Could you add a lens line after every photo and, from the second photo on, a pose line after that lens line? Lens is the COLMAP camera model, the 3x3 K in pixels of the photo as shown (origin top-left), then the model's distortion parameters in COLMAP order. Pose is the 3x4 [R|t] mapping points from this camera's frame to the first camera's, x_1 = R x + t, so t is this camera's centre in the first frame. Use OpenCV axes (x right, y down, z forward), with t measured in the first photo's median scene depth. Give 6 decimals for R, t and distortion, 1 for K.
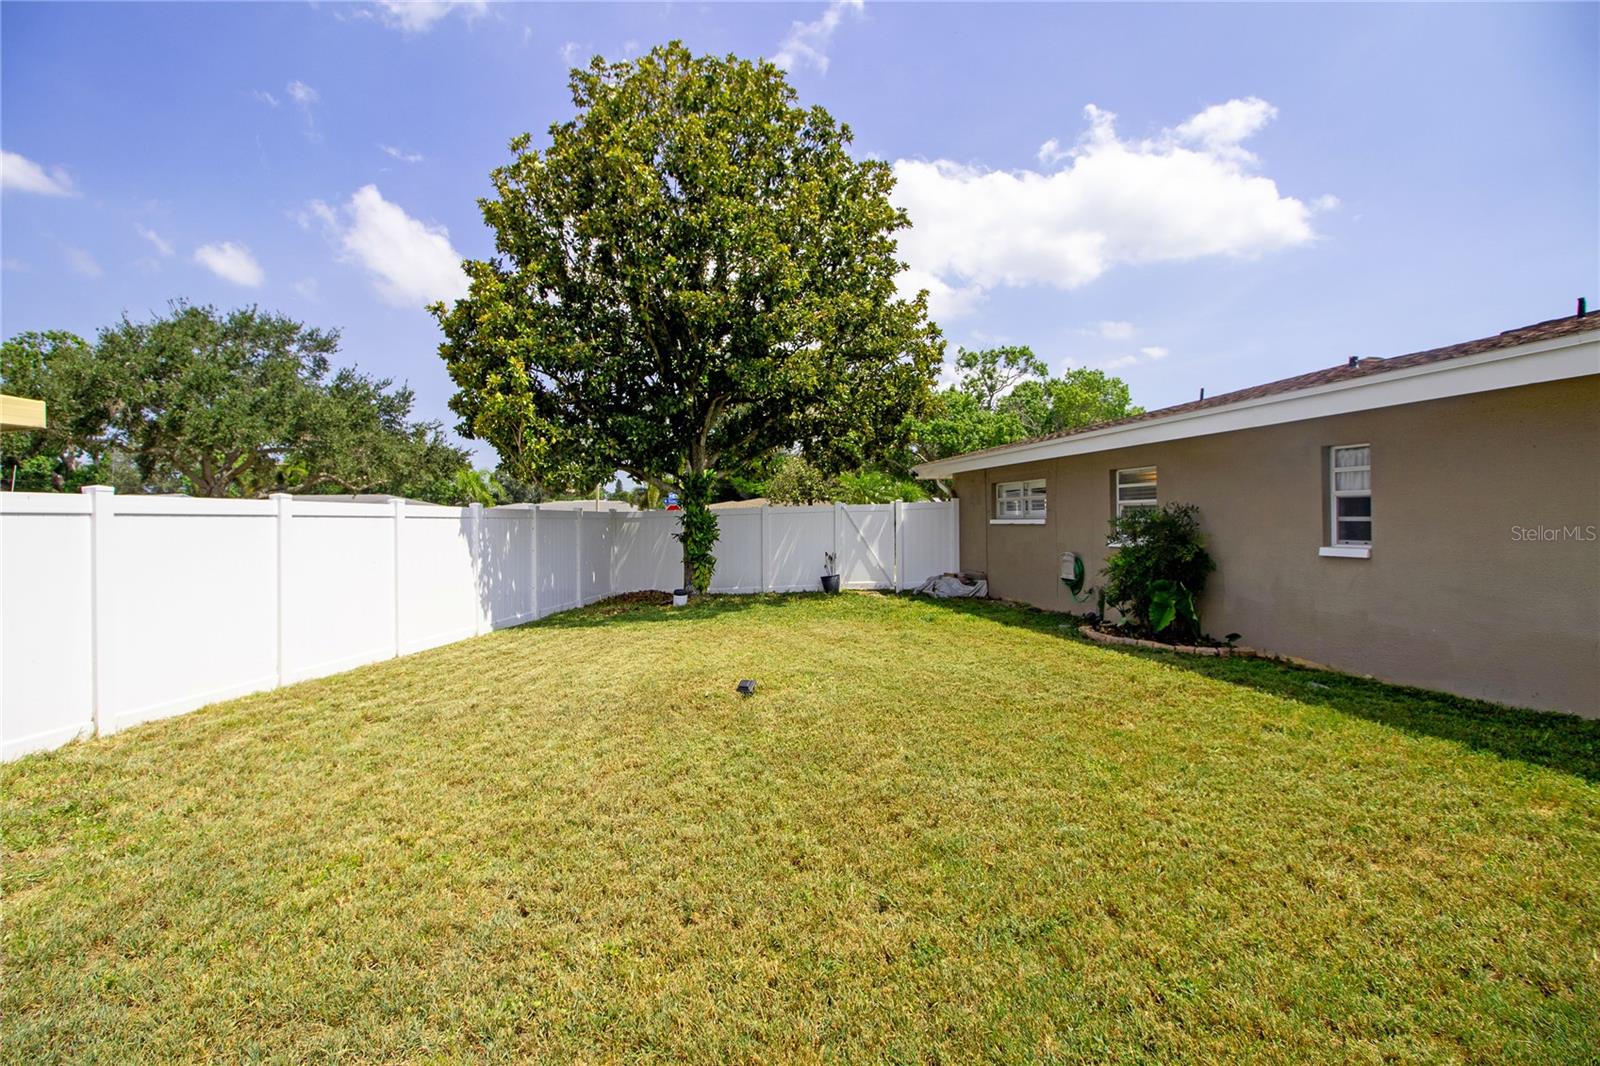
lens RADIAL K [[735.0, 0, 785.1], [0, 735.0, 516.7], [0, 0, 1]] dist [0.002510, -0.015456]
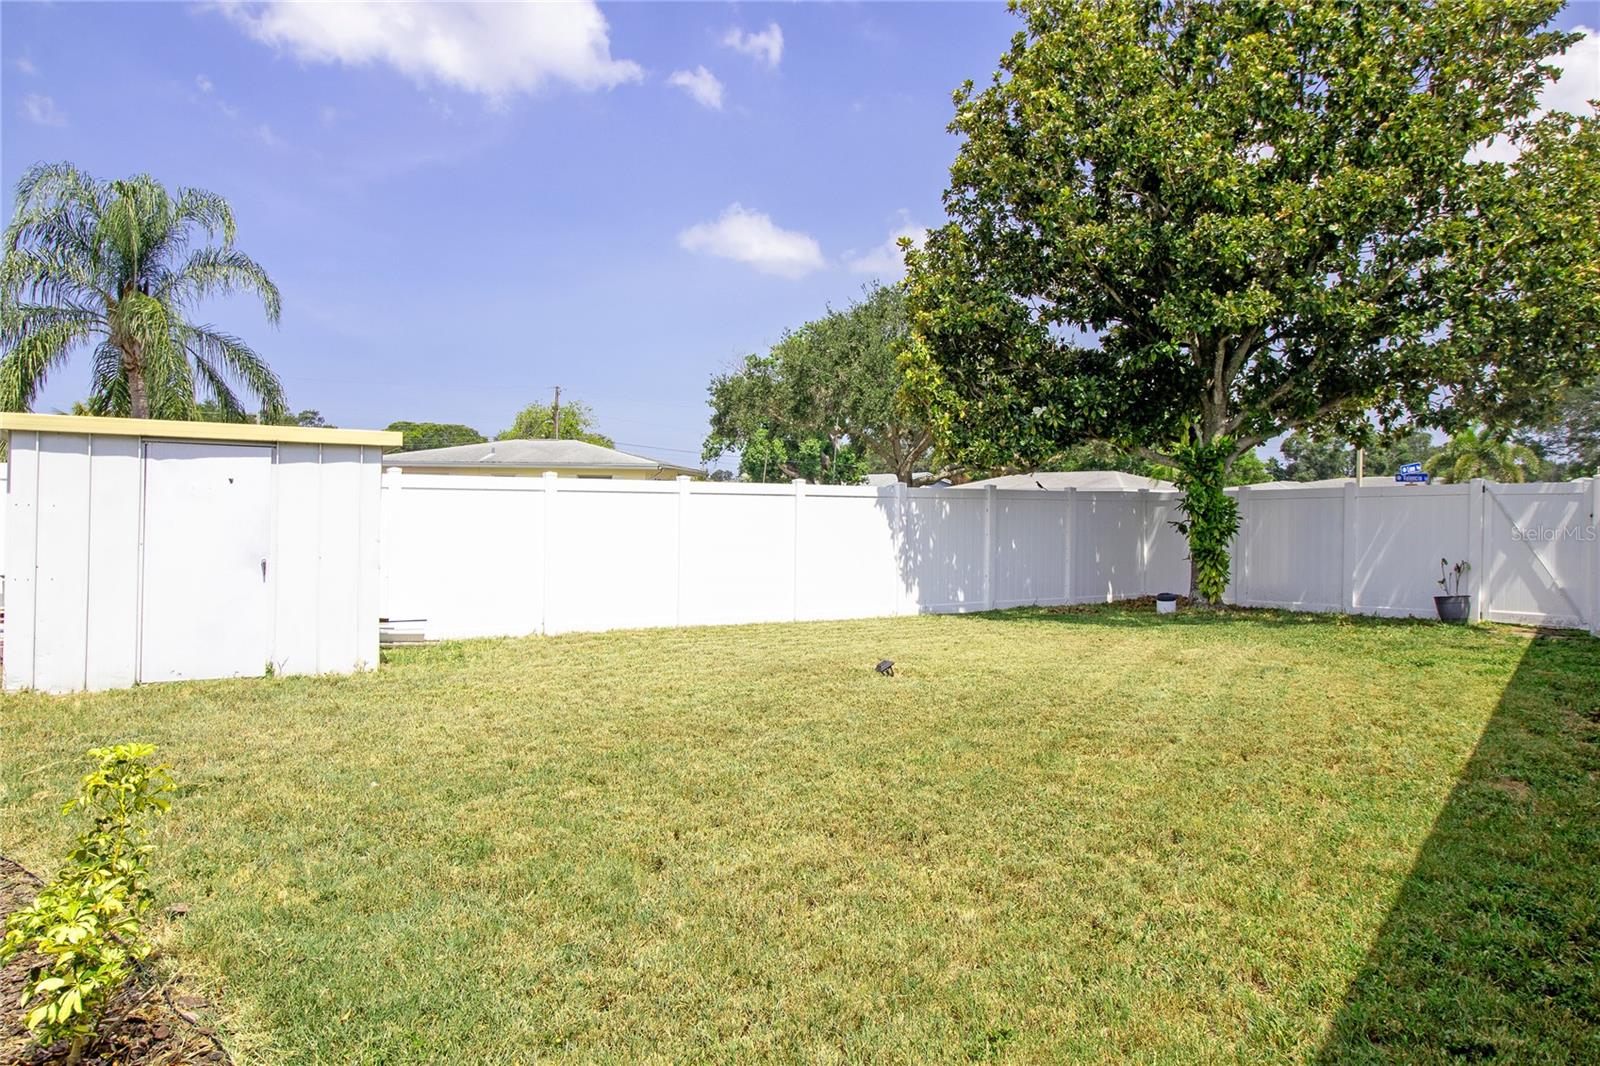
lens RADIAL K [[999.6, 0, 782.4], [0, 999.6, 513.5], [0, 0, 1]] dist [0.005507, -0.001677]
pose [[0.642274, 0.021615, -0.766170, 0.360722], [-0.010578, 0.999757, 0.019338, -0.000747], [0.766402, -0.004316, 0.642347, 0.012175]]
